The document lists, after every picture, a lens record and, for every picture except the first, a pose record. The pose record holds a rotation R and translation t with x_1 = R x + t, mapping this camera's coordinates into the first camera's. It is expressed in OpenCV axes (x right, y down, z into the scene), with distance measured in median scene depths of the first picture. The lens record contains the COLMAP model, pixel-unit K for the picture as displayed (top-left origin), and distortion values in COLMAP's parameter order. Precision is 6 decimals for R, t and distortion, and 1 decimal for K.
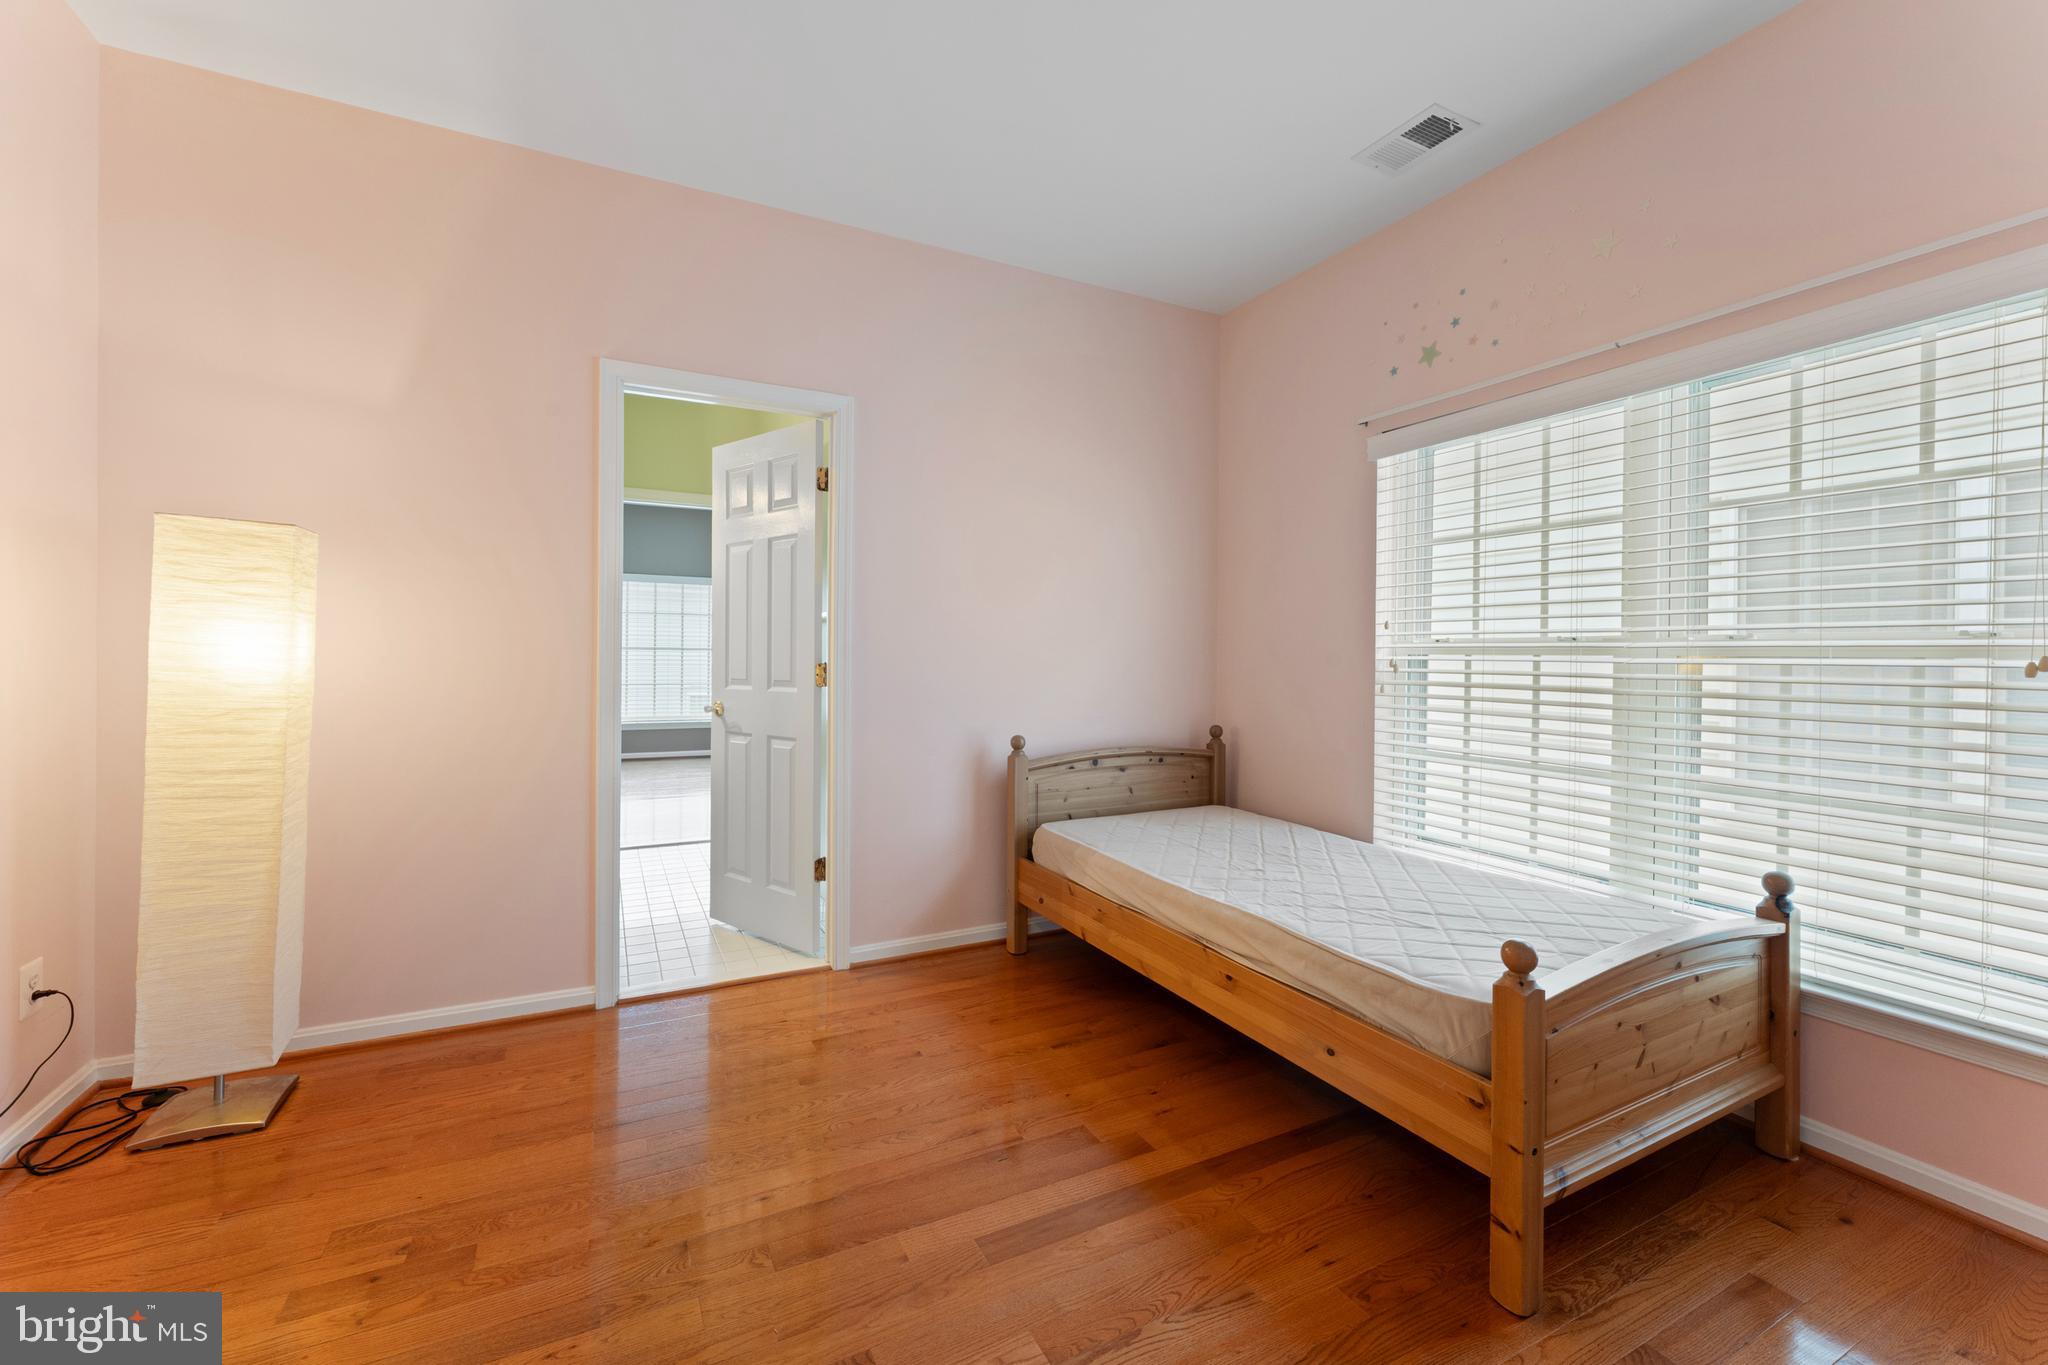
lens RADIAL K [[825.3, 0, 1022.1], [0, 825.3, 671.1], [0, 0, 1]] dist [0.000571, 0.000270]
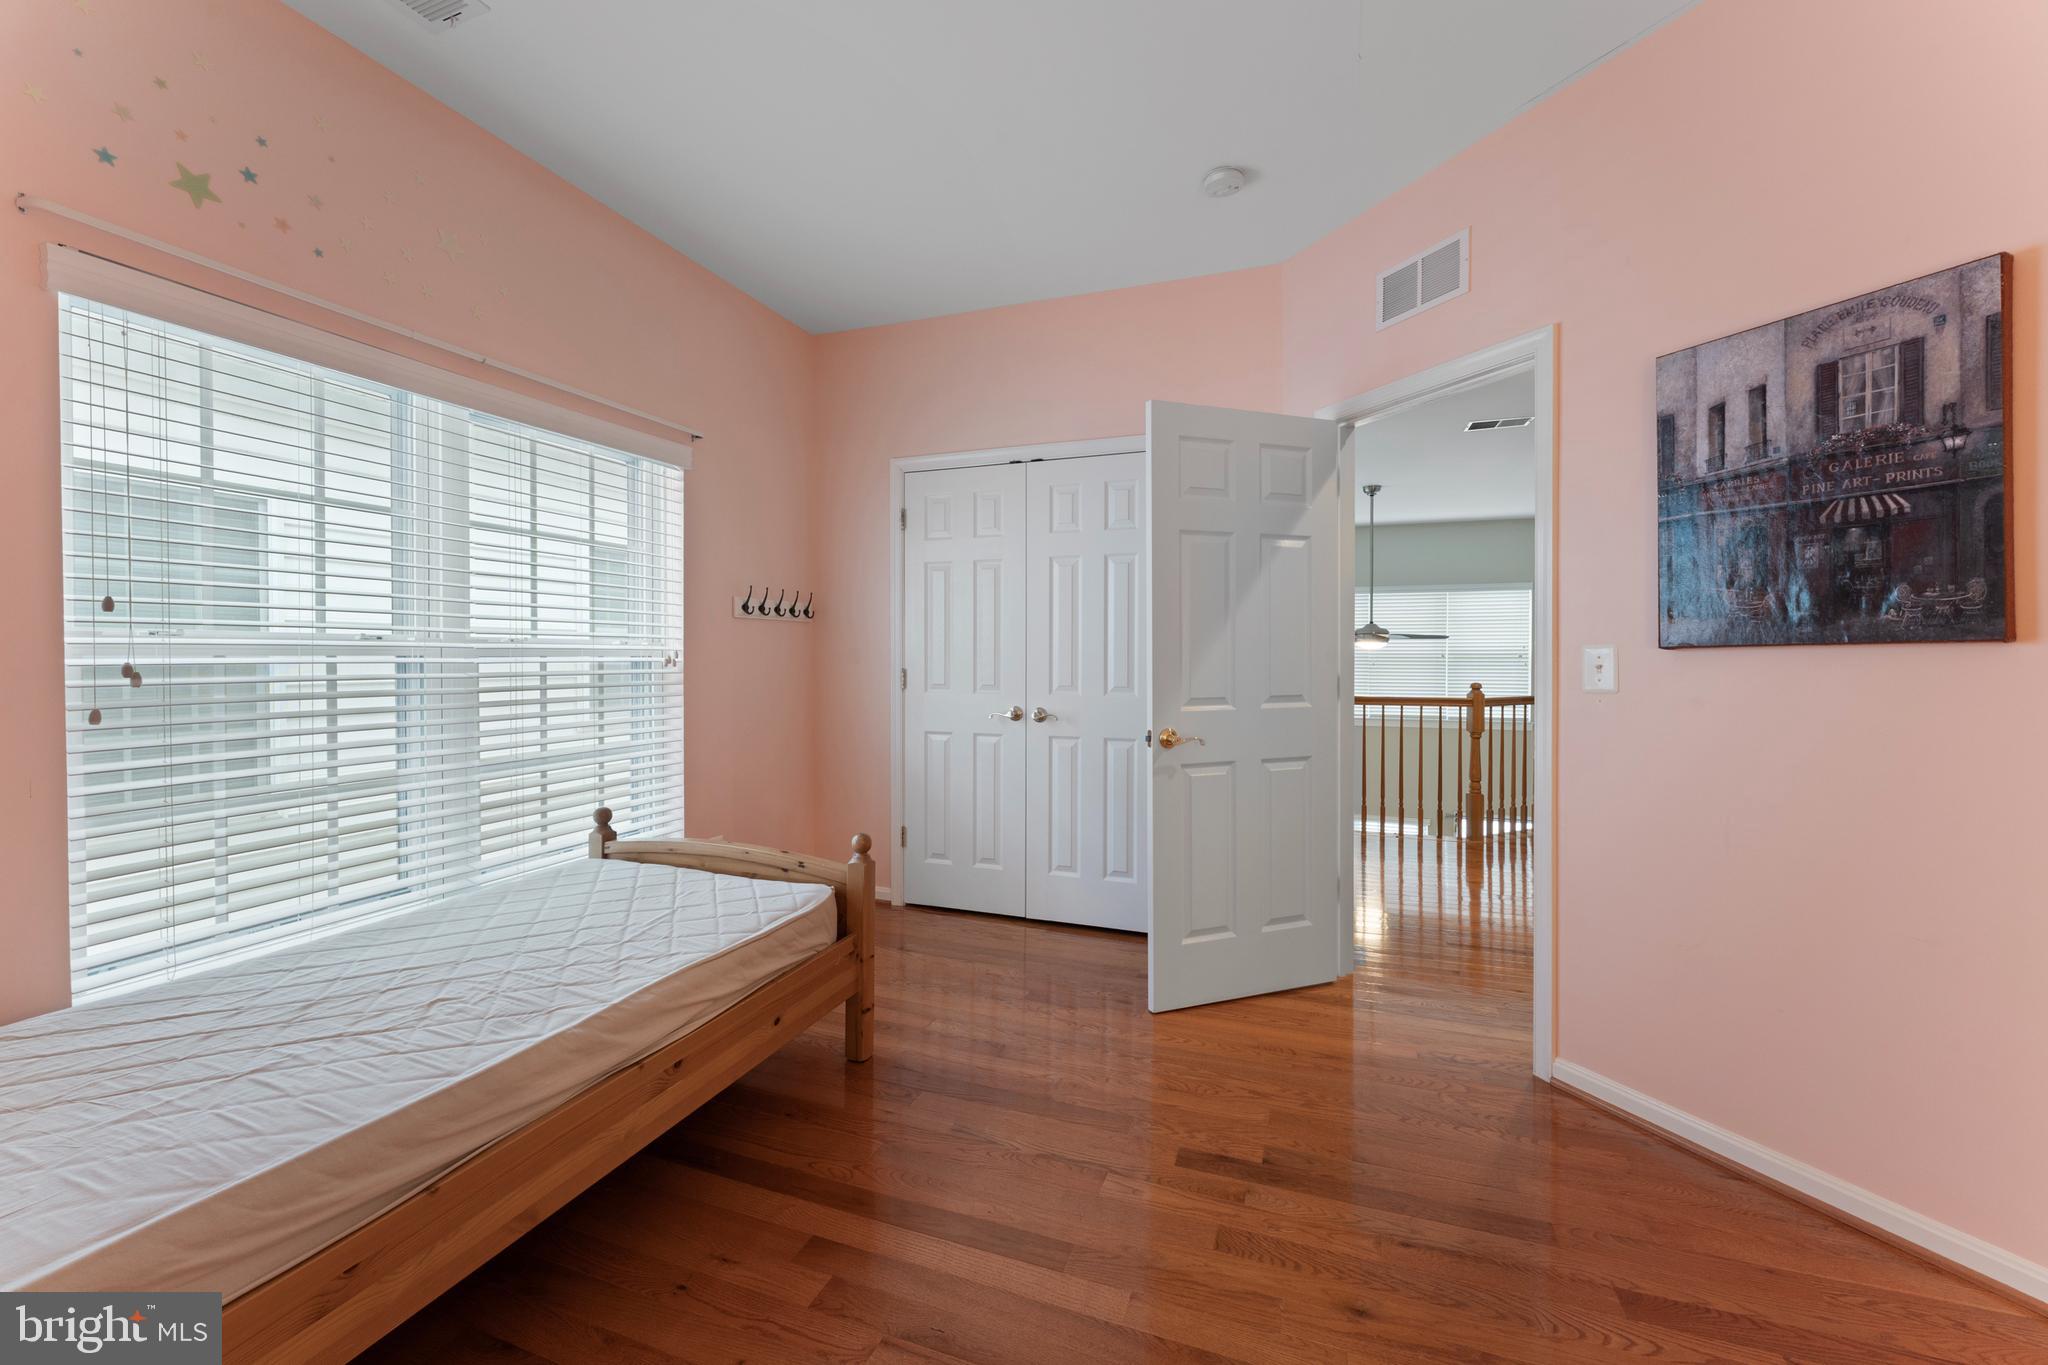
lens RADIAL K [[825.3, 0, 1016.3], [0, 825.3, 669.4], [0, 0, 1]] dist [0.000571, 0.000270]
pose [[-0.674217, -0.026254, 0.738067, -0.498909], [0.004712, 0.999195, 0.039847, -0.038848], [-0.738518, 0.030343, -0.673550, 1.161854]]
